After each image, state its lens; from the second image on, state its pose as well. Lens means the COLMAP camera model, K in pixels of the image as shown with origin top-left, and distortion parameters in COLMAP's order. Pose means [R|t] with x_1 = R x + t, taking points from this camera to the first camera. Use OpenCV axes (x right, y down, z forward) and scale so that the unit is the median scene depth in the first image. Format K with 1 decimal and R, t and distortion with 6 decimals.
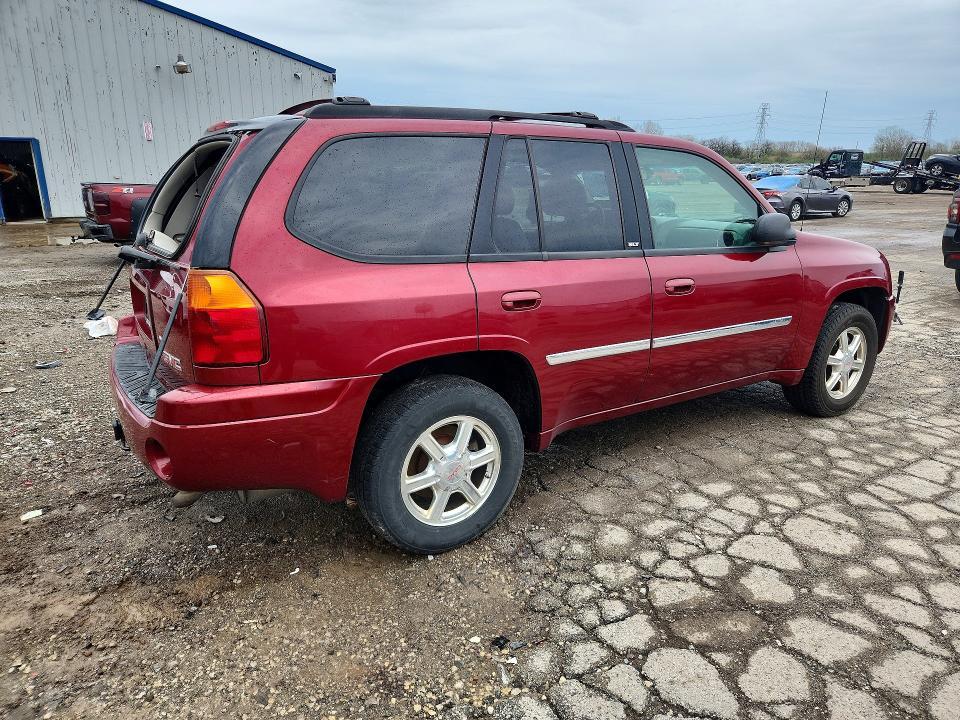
lens RADIAL K [[634.3, 0, 482.2], [0, 634.3, 360.7], [0, 0, 1]] dist [0.019958, -0.002558]
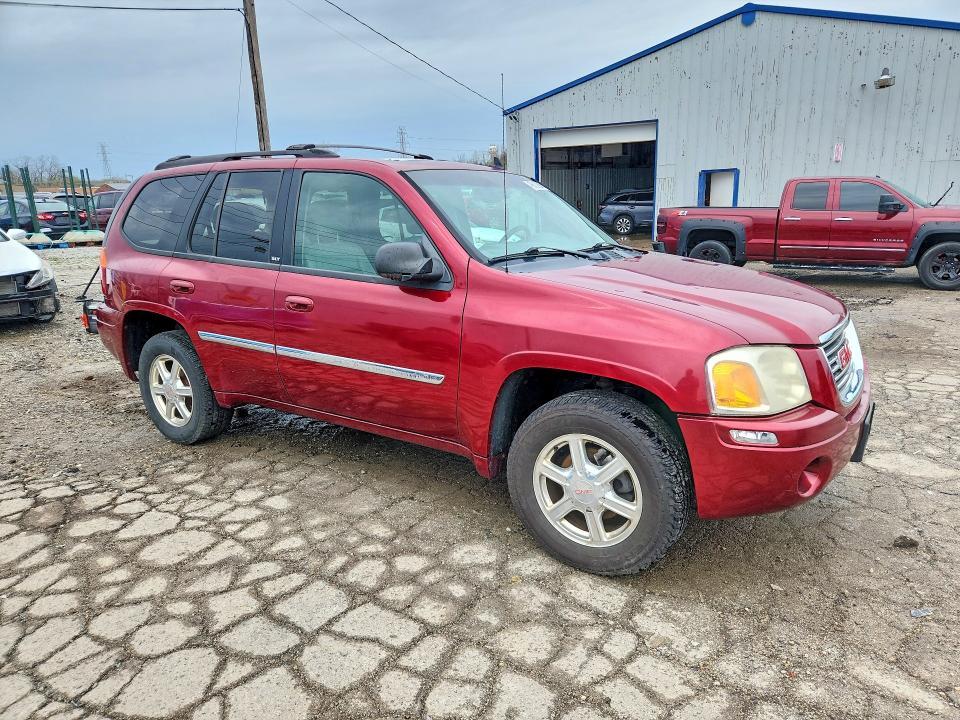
lens RADIAL K [[631.3, 0, 483.9], [0, 631.3, 372.2], [0, 0, 1]] dist [0.056307, -0.043356]
pose [[0.412937, 0.223384, -0.882940, 1.414116], [-0.237743, 0.962280, 0.132268, -0.223237], [0.879182, 0.155294, 0.450469, 0.831590]]
